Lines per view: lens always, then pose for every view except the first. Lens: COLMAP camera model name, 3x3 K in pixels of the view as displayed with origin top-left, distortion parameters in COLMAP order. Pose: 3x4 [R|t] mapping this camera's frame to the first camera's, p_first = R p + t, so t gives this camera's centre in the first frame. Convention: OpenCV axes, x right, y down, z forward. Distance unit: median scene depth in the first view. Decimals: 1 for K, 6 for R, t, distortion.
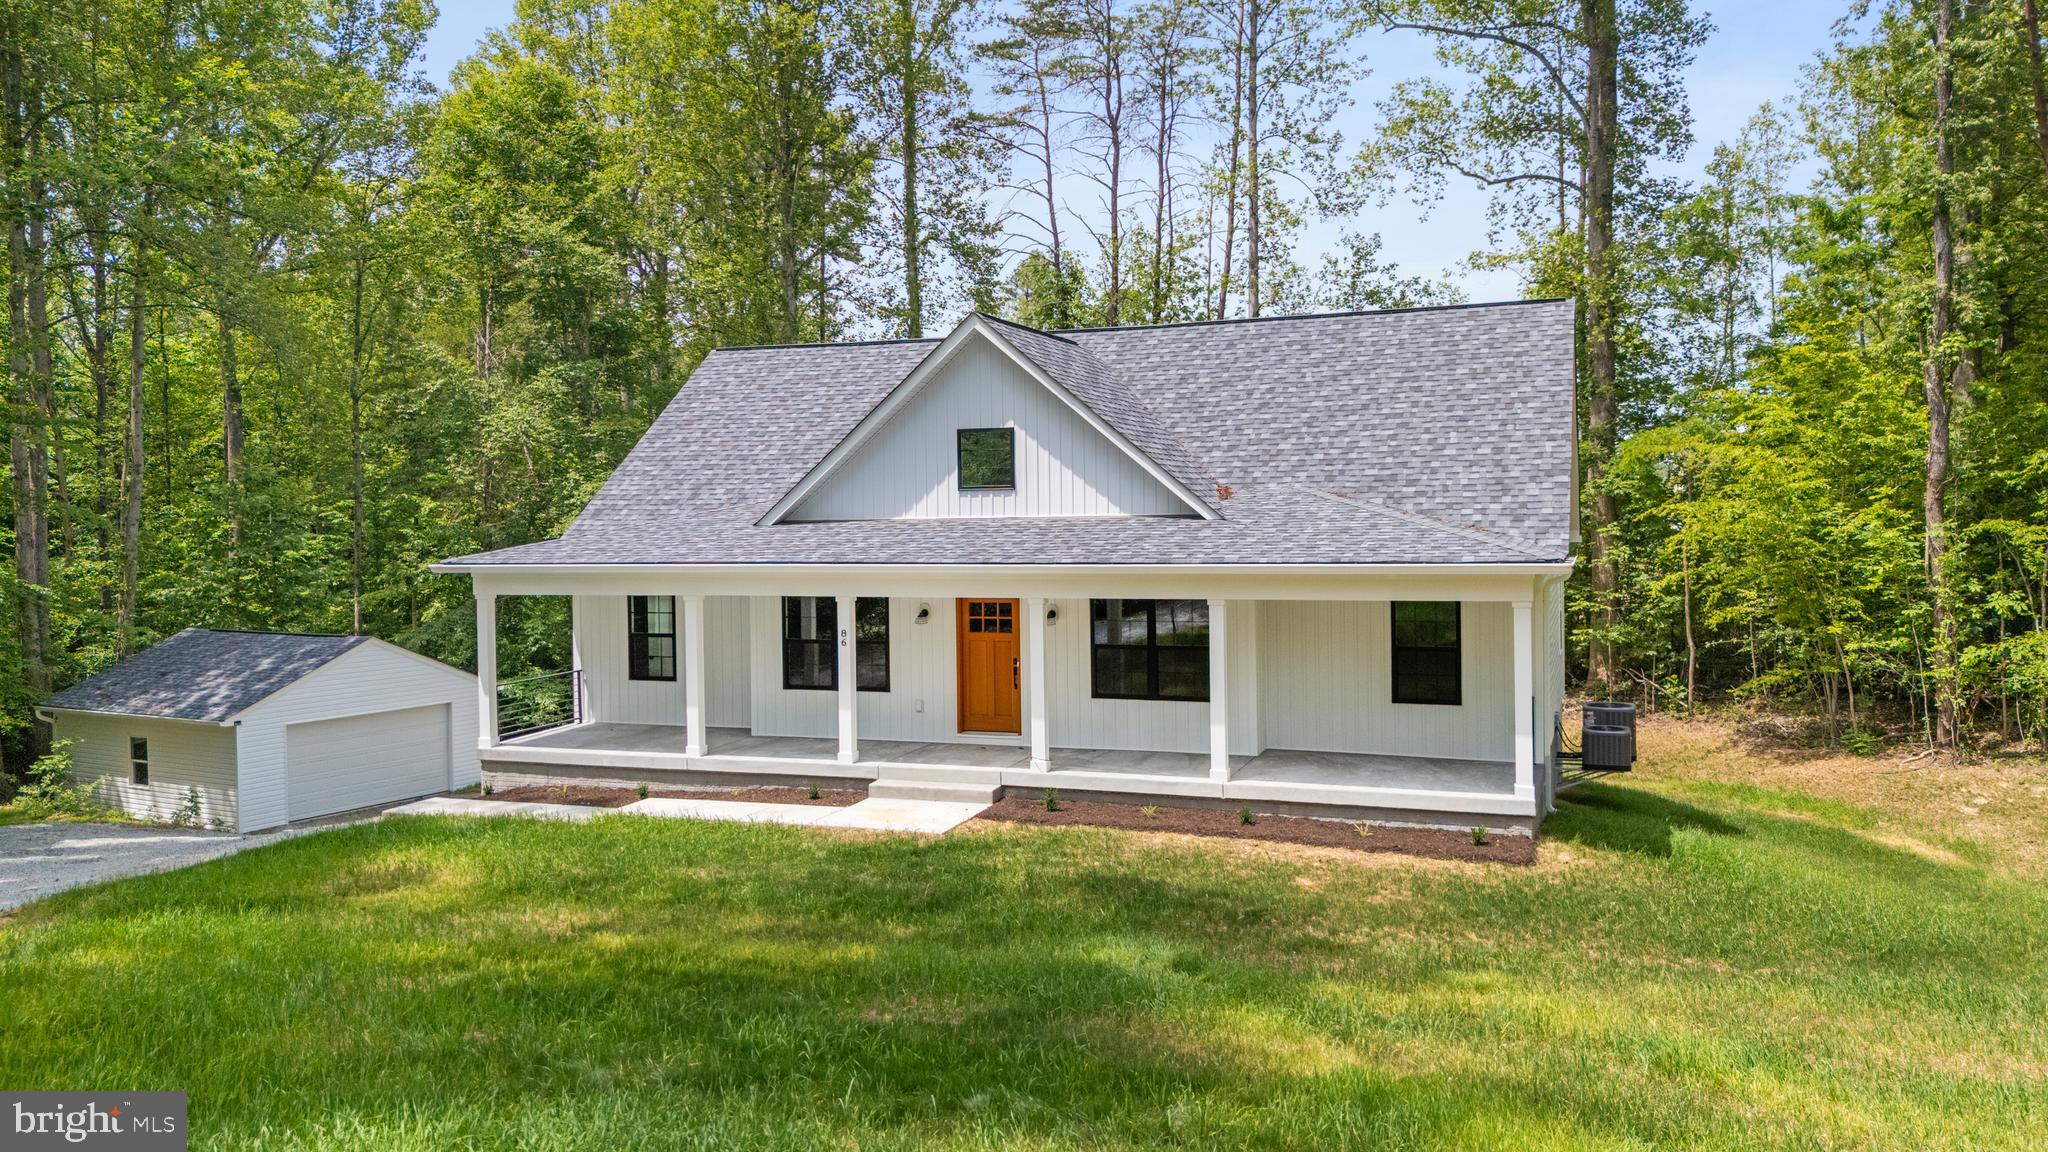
lens RADIAL K [[1496.3, 0, 1026.8], [0, 1496.3, 583.9], [0, 0, 1]] dist [0.065034, -0.067559]
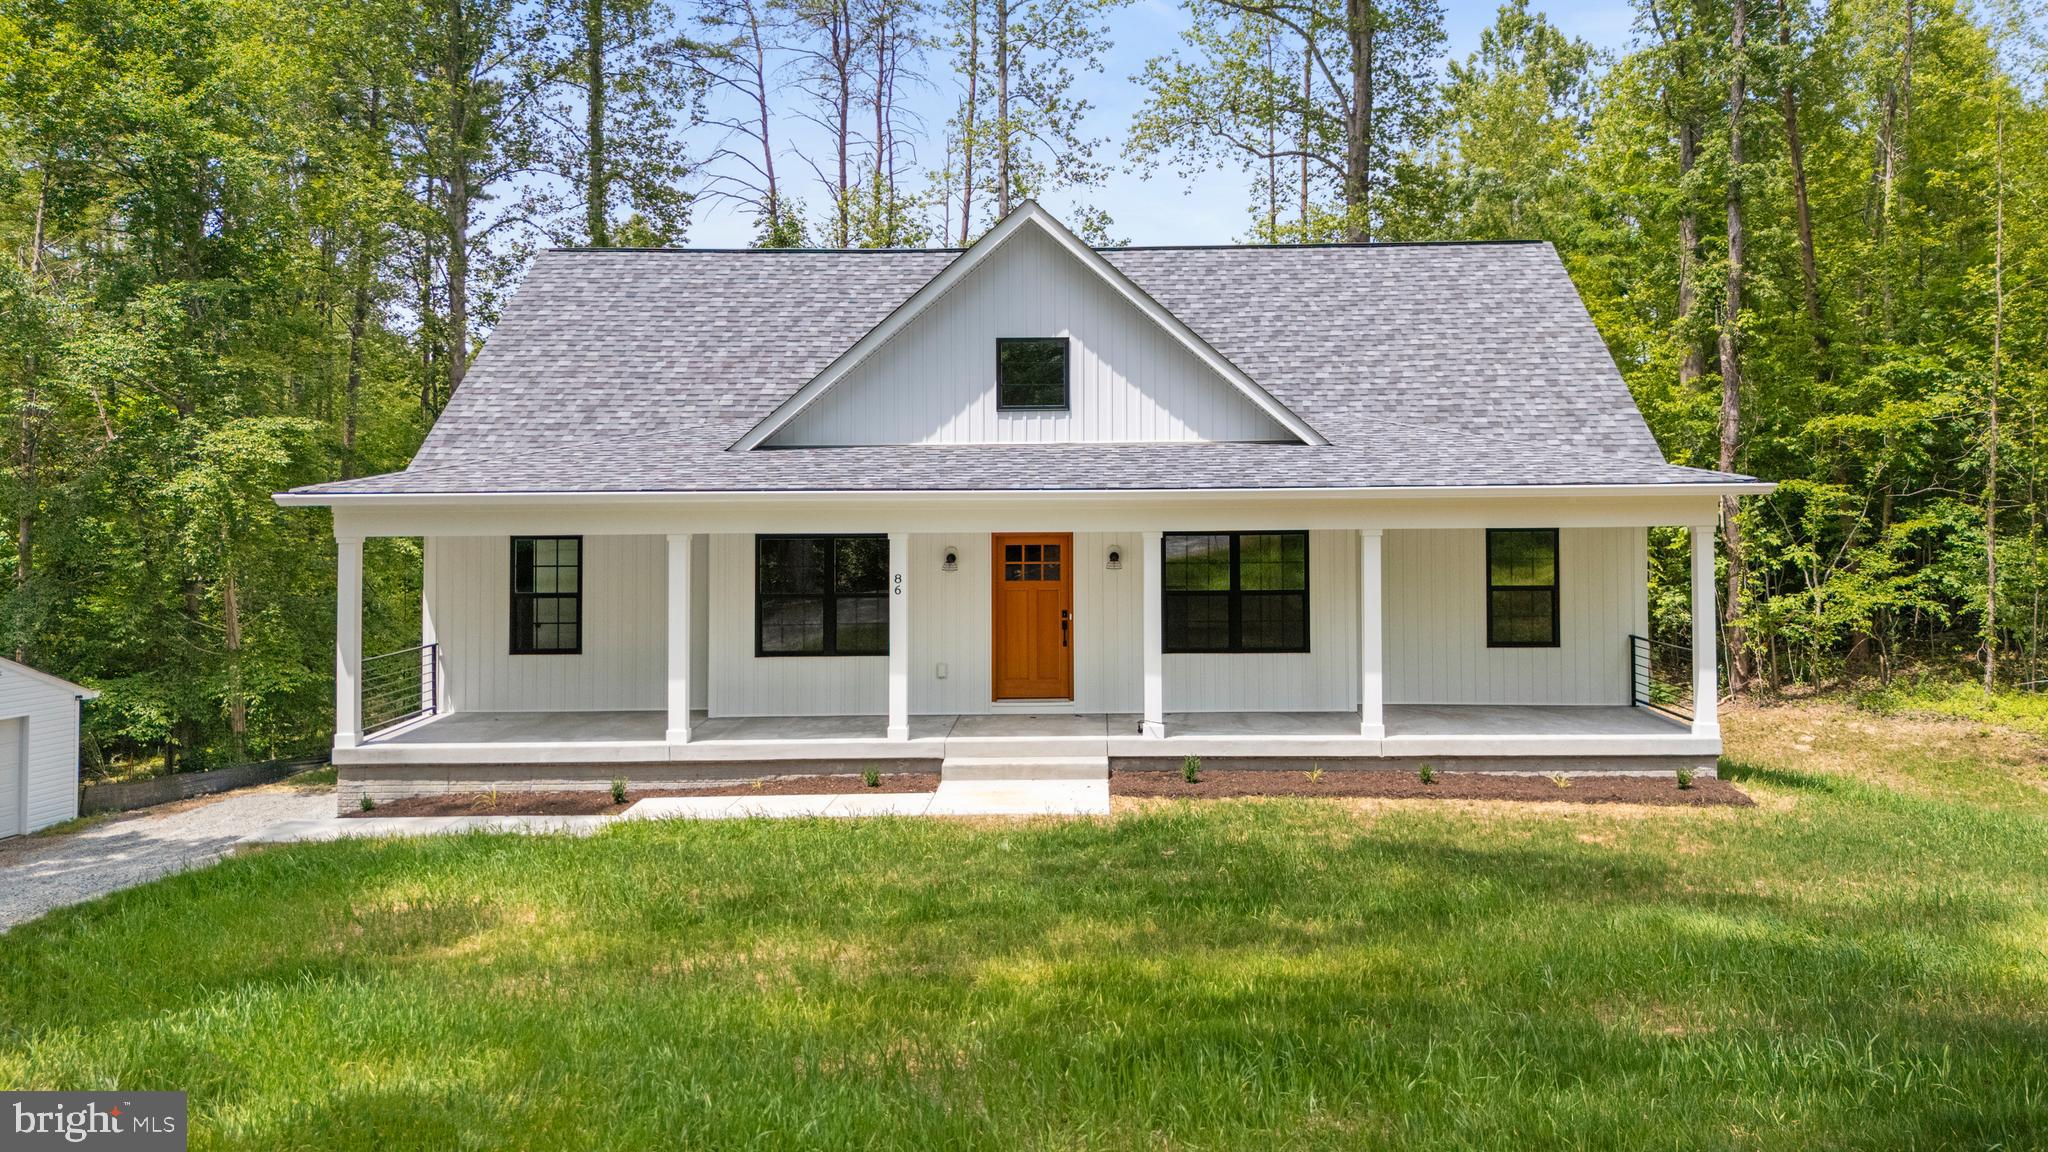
lens RADIAL K [[1485.4, 0, 1023.9], [0, 1485.4, 521.2], [0, 0, 1]] dist [0.050036, -0.002157]
pose [[0.937867, 0.005101, 0.346956, -0.315335], [0.010886, 0.998967, -0.044113, 0.035887], [-0.346823, 0.045149, 0.936843, 0.213951]]
